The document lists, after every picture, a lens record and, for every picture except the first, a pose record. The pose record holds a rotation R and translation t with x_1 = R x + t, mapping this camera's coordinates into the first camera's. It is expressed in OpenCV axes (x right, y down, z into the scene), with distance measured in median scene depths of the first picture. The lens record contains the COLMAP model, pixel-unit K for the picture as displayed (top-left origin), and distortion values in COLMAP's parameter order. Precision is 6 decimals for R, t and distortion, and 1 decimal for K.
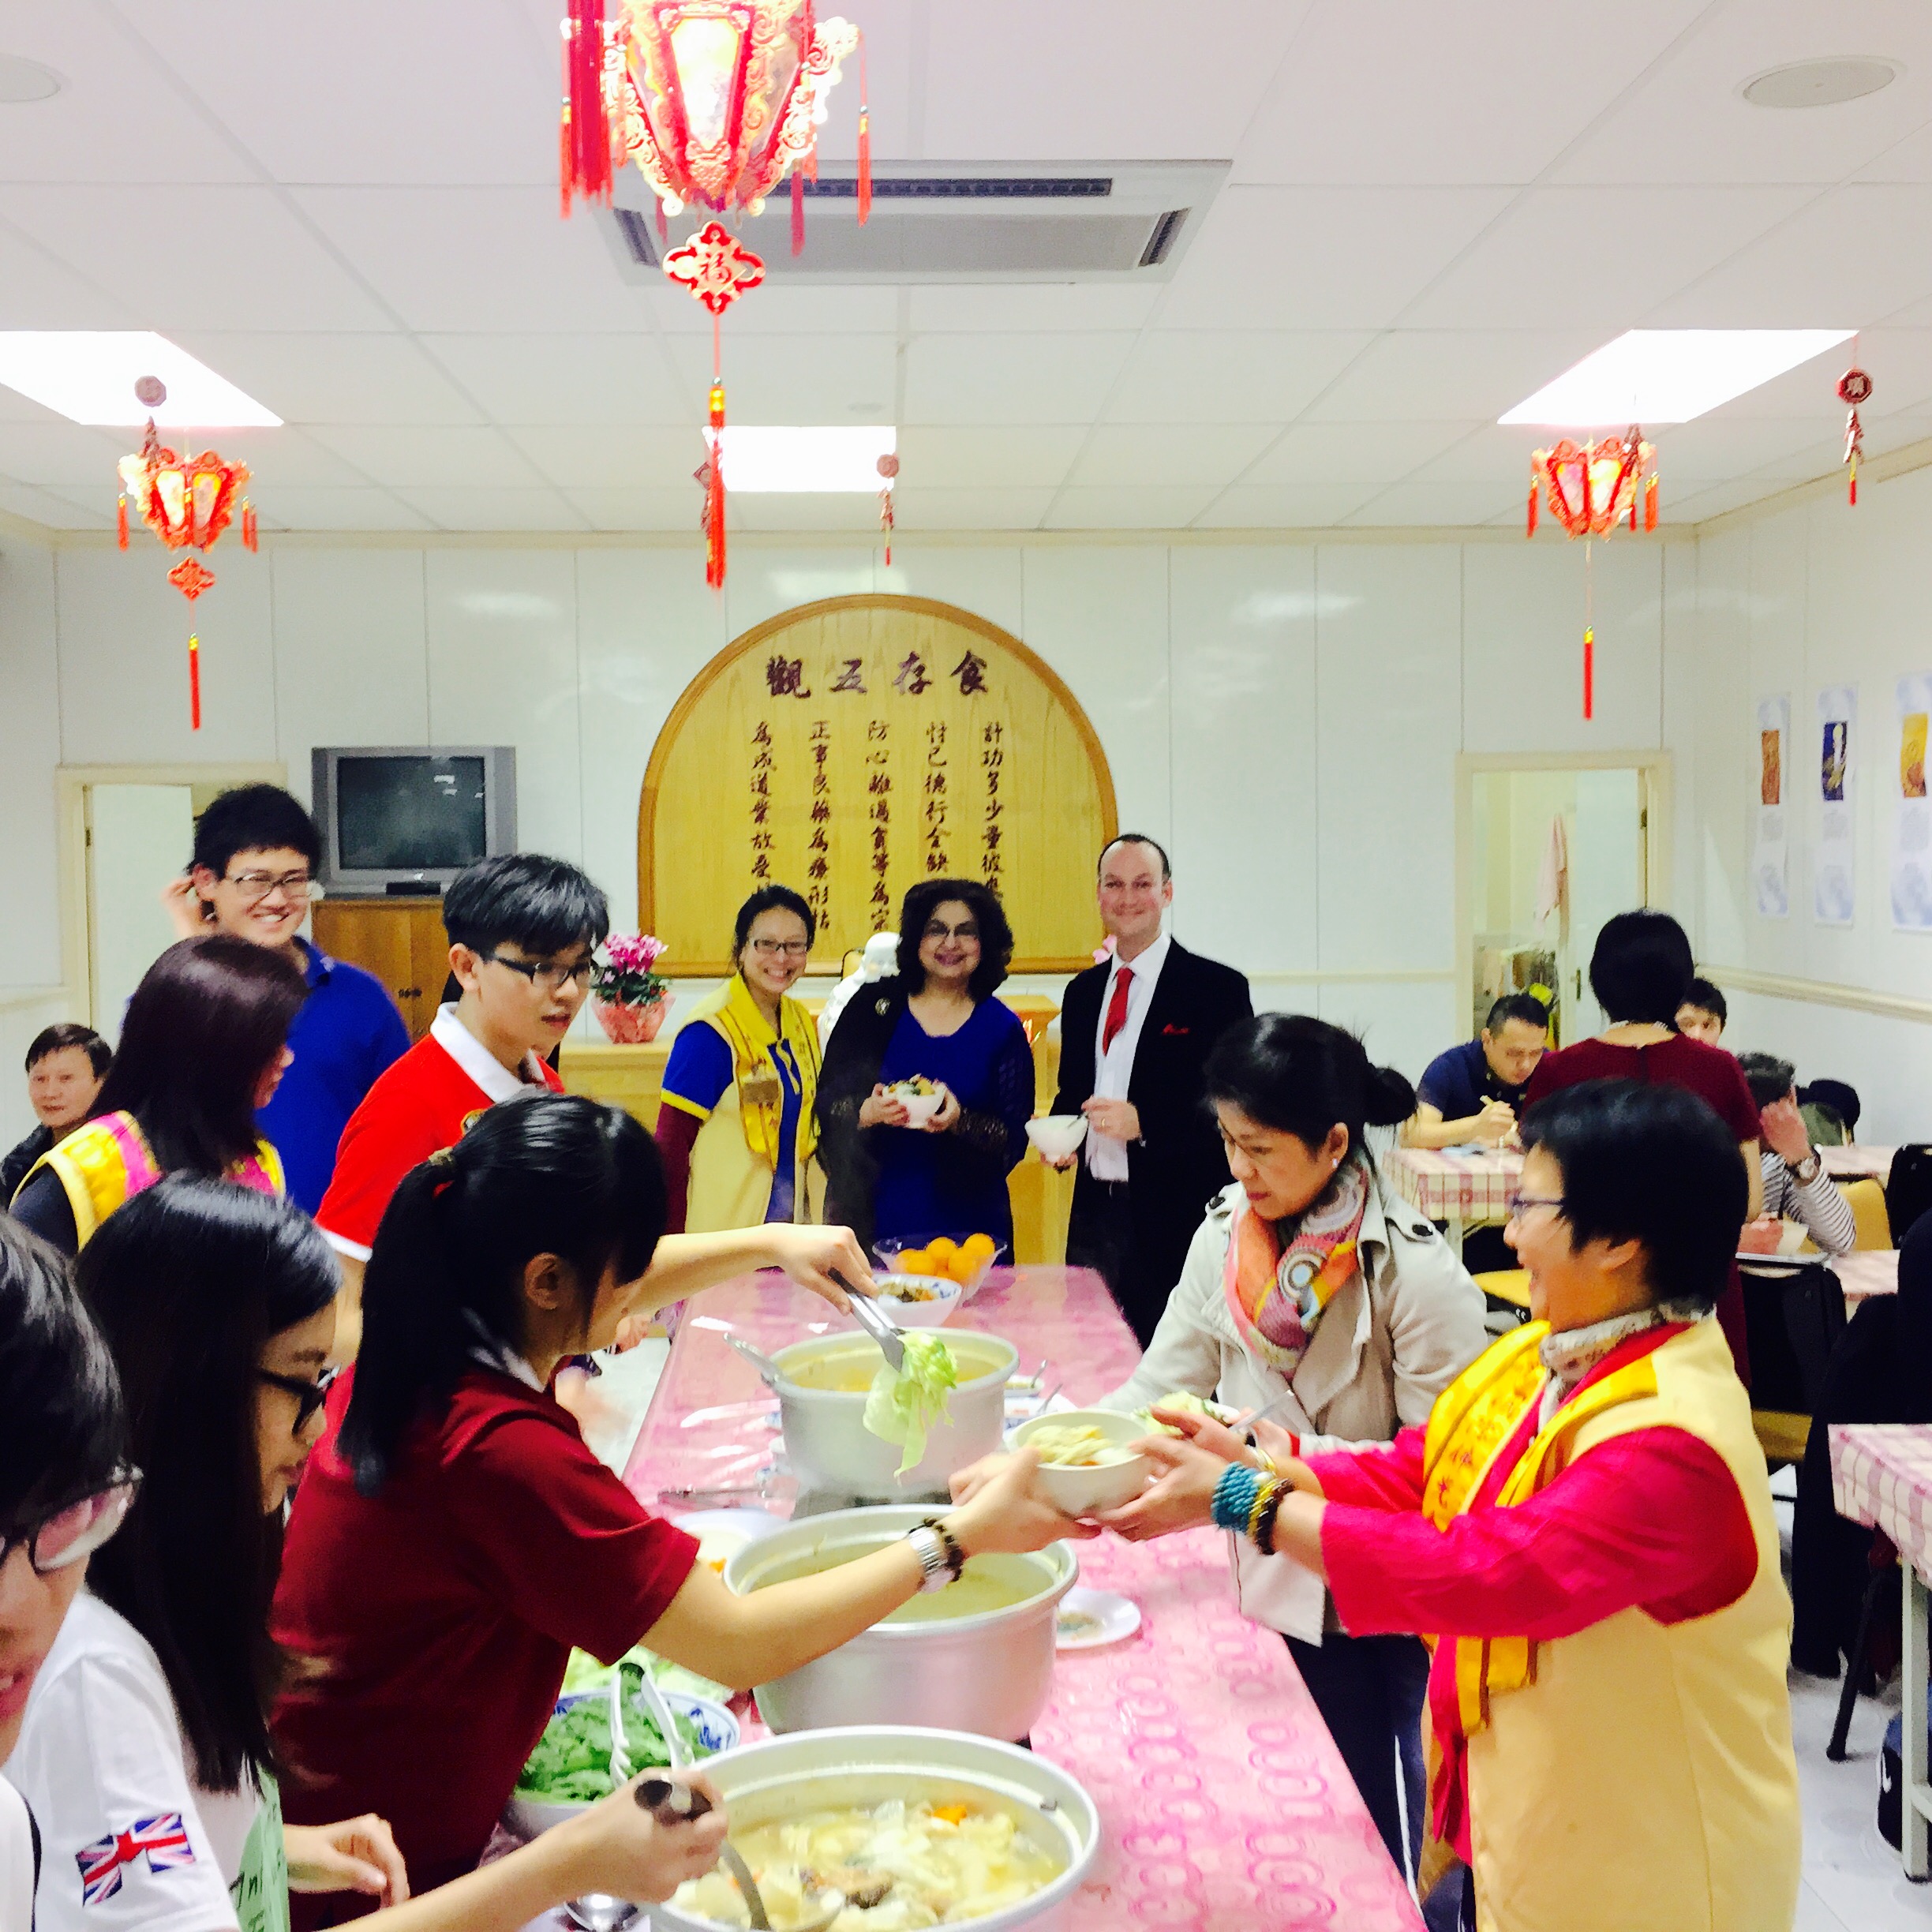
lens RADIAL K [[1909.6, 0, 963.3], [0, 1909.6, 892.0], [0, 0, 1]] dist [0.017459, -0.004869]
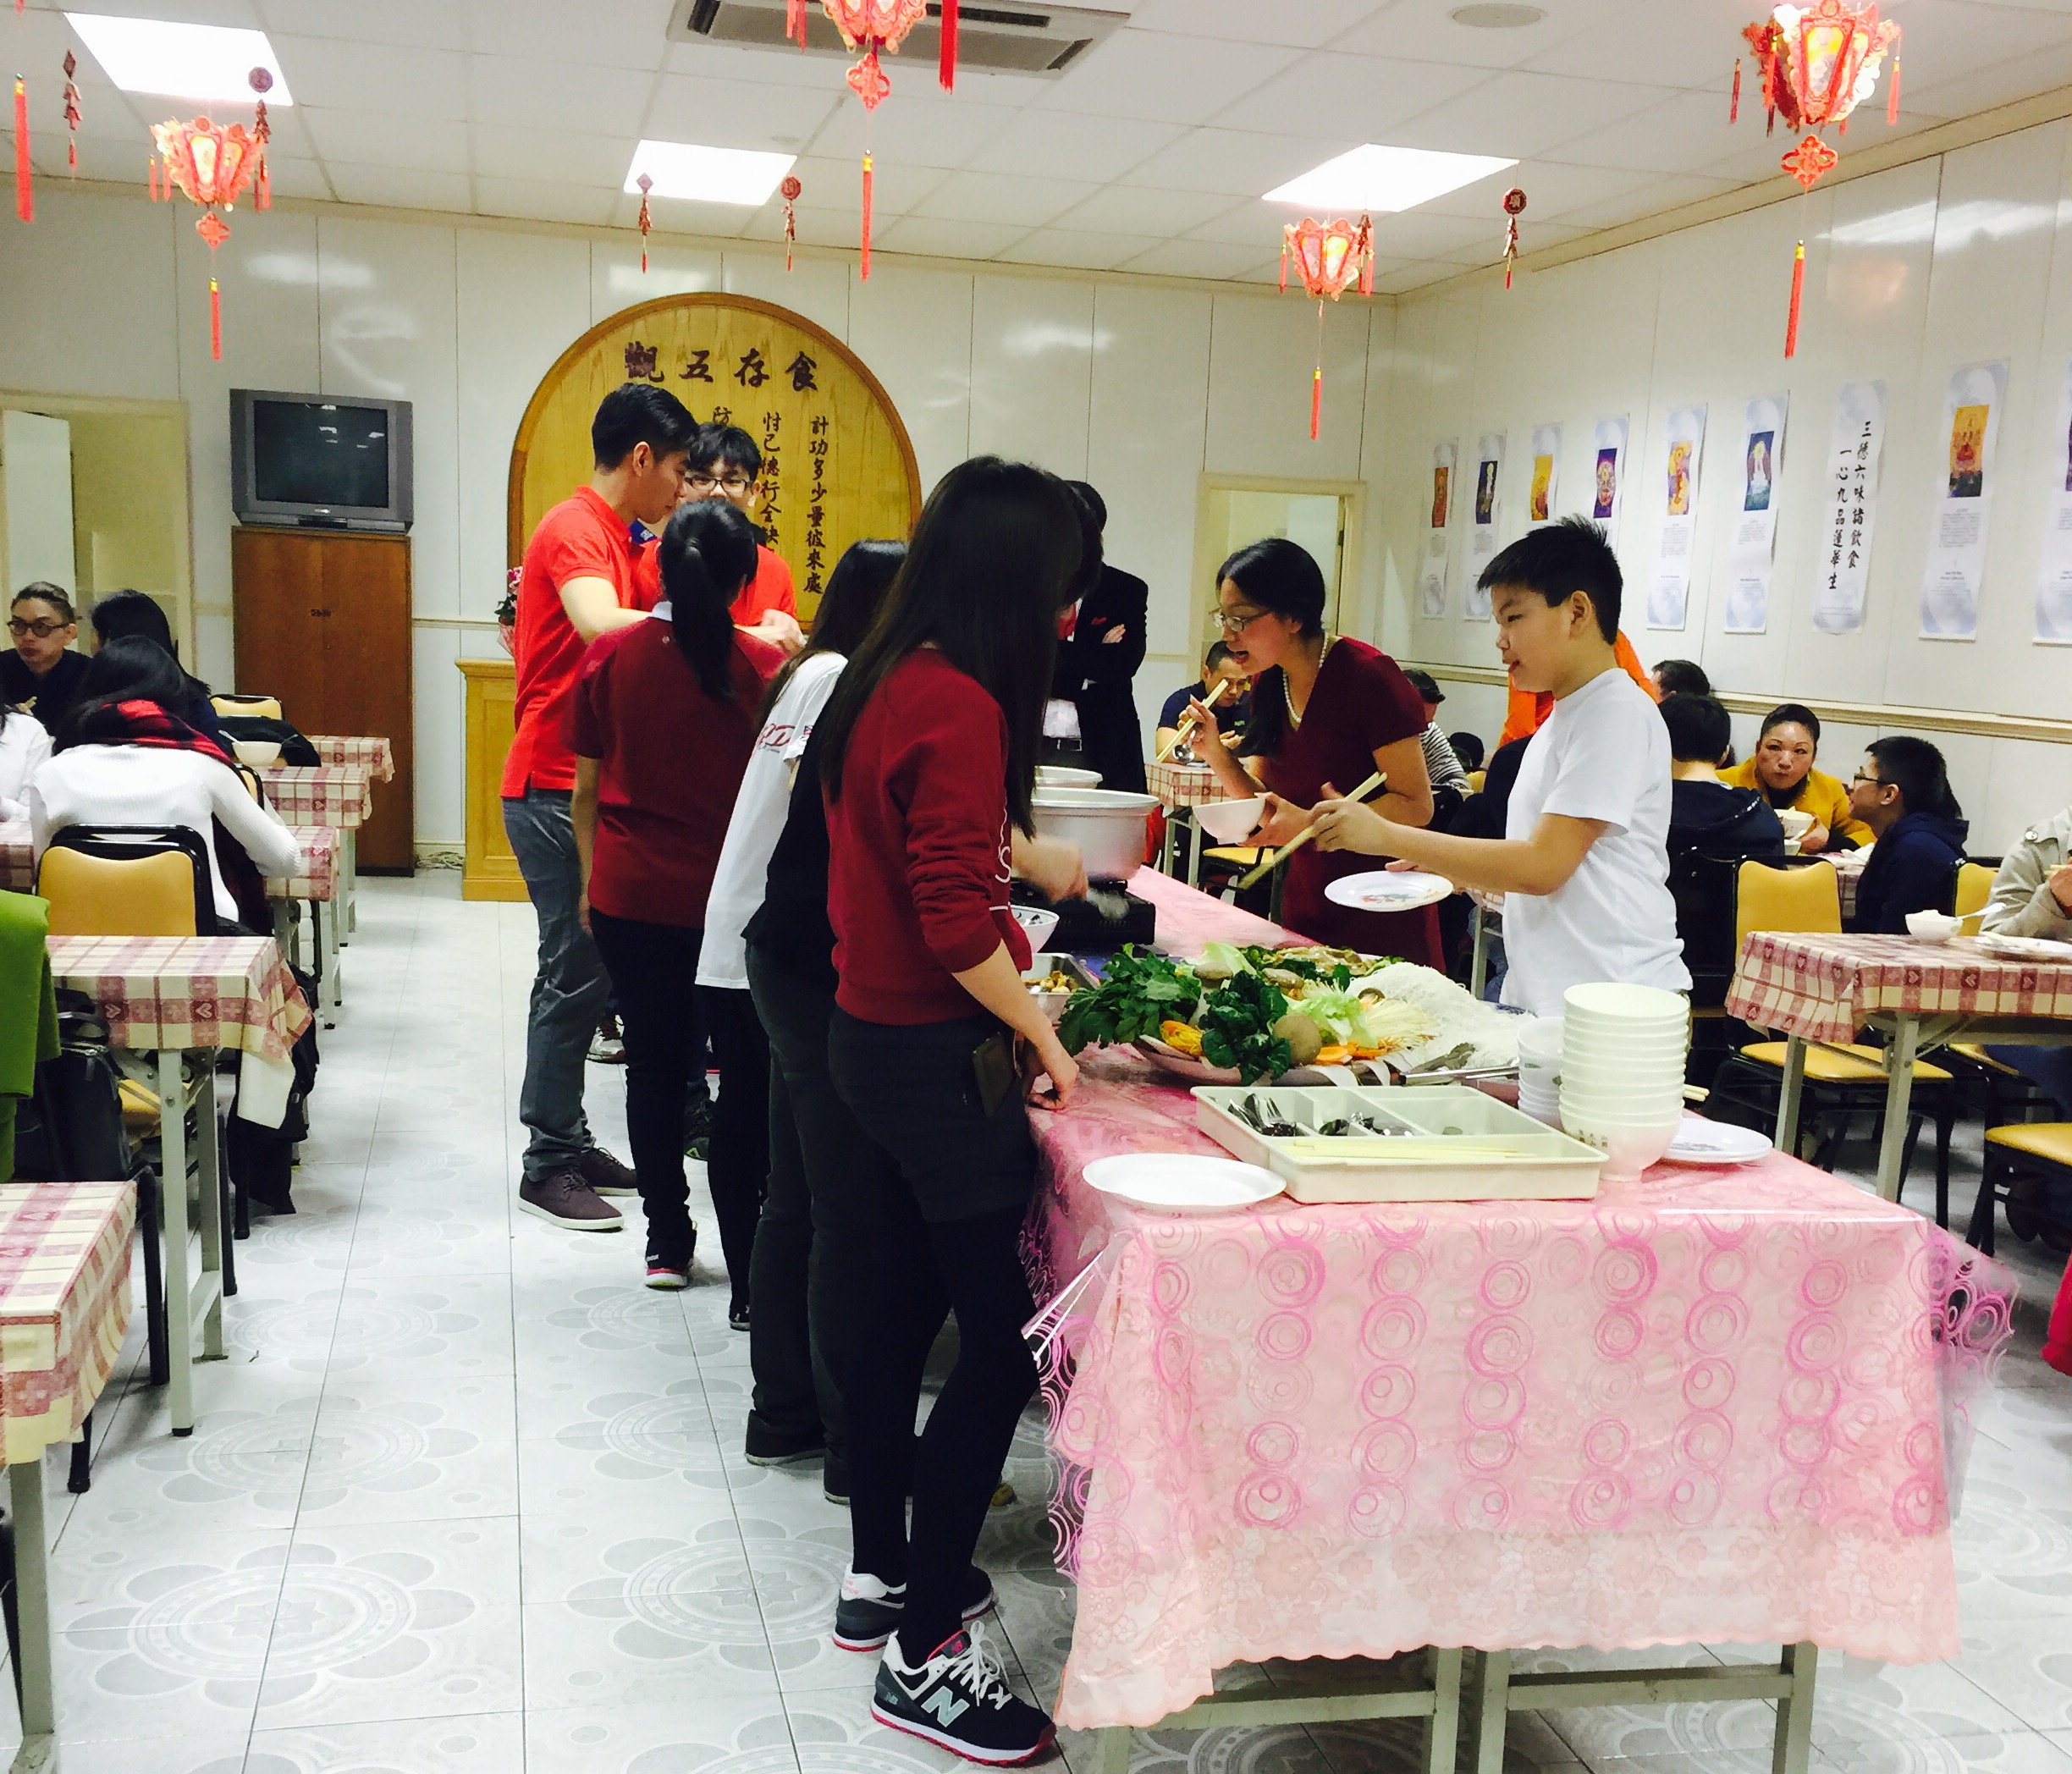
lens RADIAL K [[2077.2, 0, 1036.0], [0, 2077.2, 887.0], [0, 0, 1]] dist [0.071338, -0.218714]
pose [[0.976639, 0.027320, 0.213143, -0.121907], [-0.049942, 0.993583, 0.101484, 0.062304], [-0.209003, -0.109758, 0.971736, -0.301800]]
